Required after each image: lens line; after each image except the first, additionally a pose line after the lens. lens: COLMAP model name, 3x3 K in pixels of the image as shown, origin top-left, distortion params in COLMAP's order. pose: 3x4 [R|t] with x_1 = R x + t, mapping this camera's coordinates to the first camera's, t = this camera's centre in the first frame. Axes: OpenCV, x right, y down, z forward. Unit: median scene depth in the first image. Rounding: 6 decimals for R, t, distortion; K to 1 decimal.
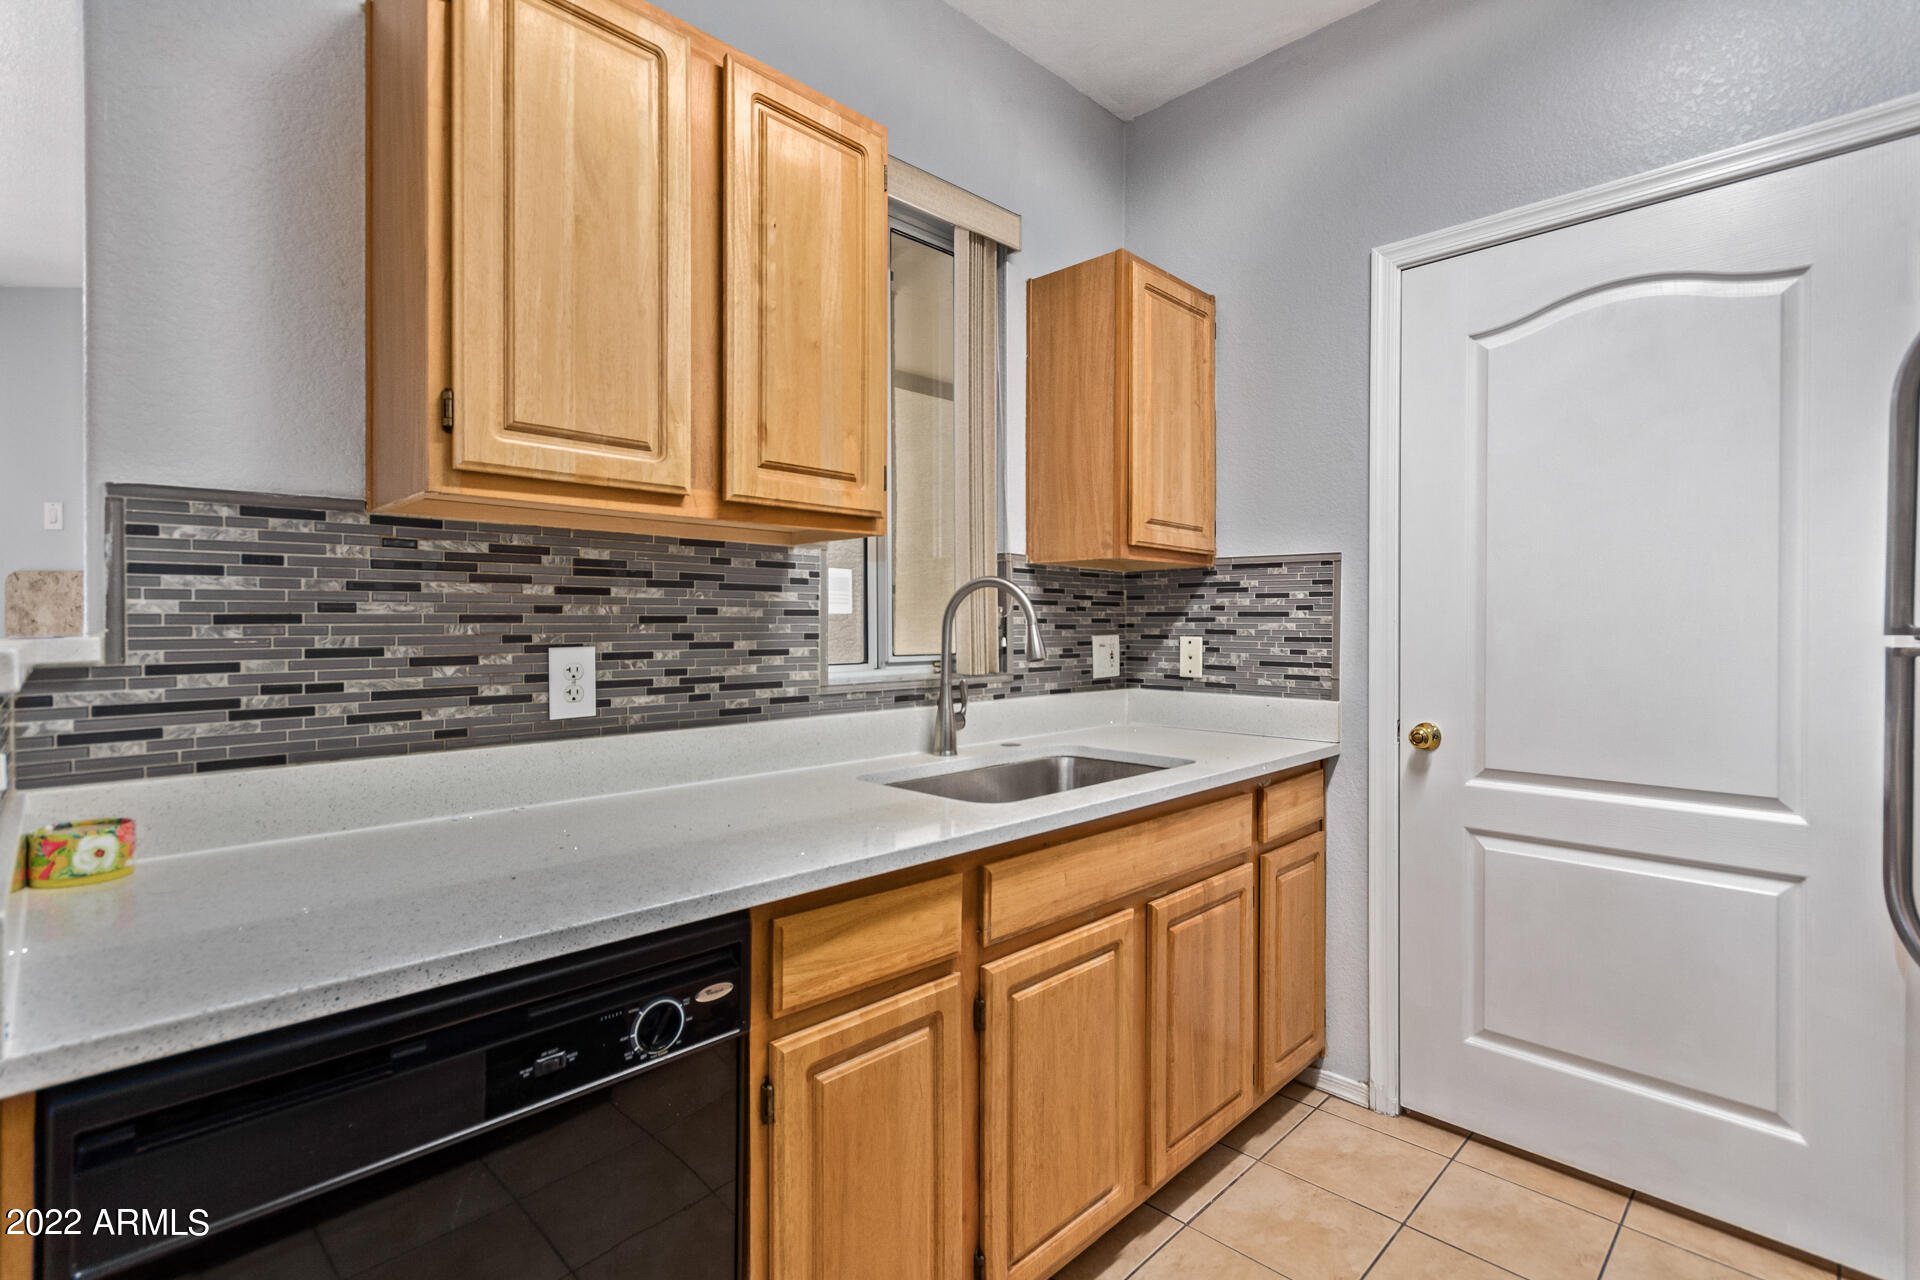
lens RADIAL K [[899.9, 0, 953.9], [0, 899.9, 621.2], [0, 0, 1]] dist [0.001941, -0.000060]
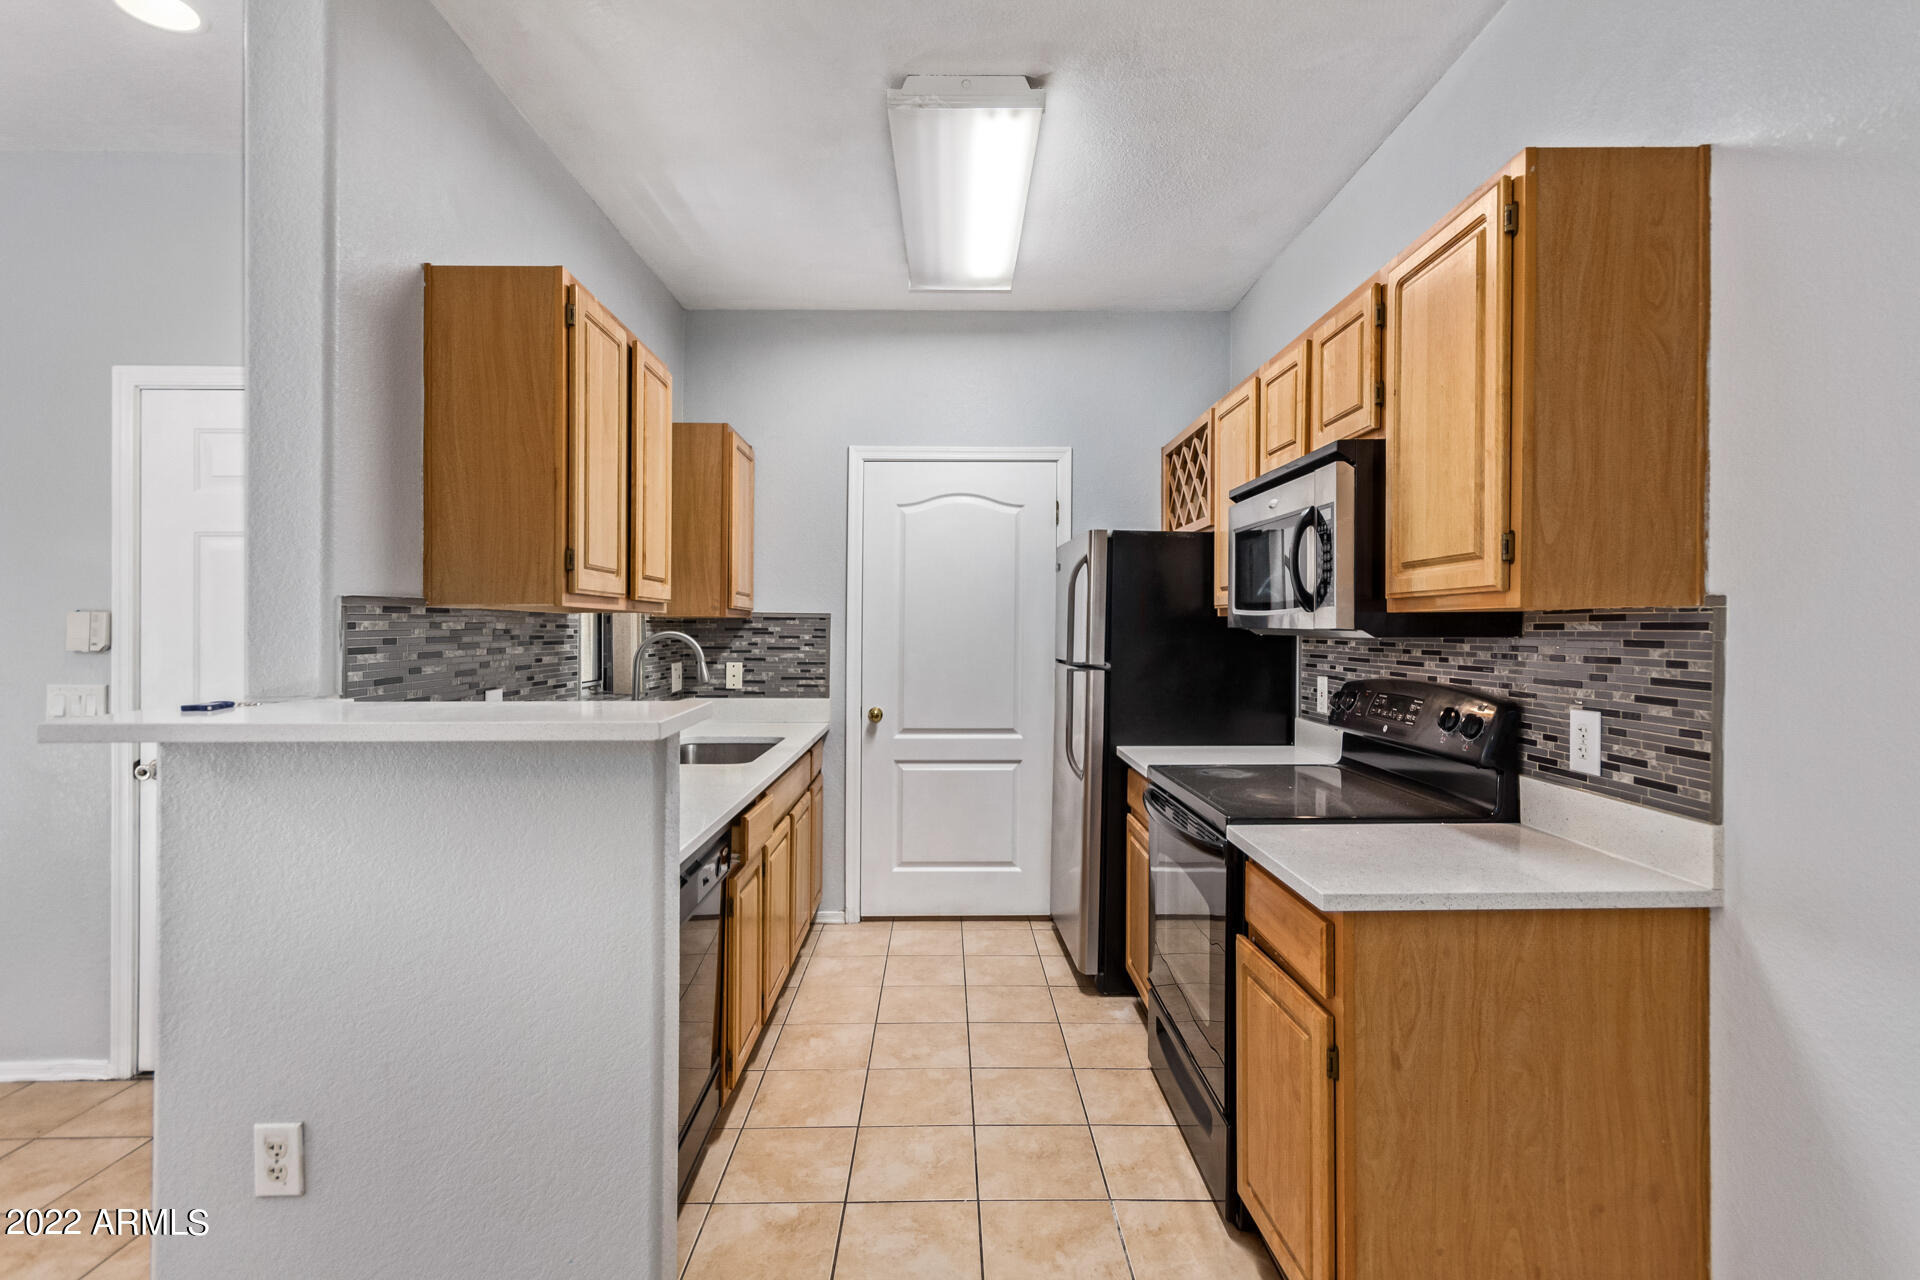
lens RADIAL K [[895.8, 0, 953.0], [0, 895.8, 633.9], [0, 0, 1]] dist [0.005206, 0.000442]
pose [[0.698493, -0.004870, 0.715601, -0.664600], [-0.002635, 0.999953, 0.009377, -0.054552], [-0.715612, -0.008436, 0.698447, -0.397281]]
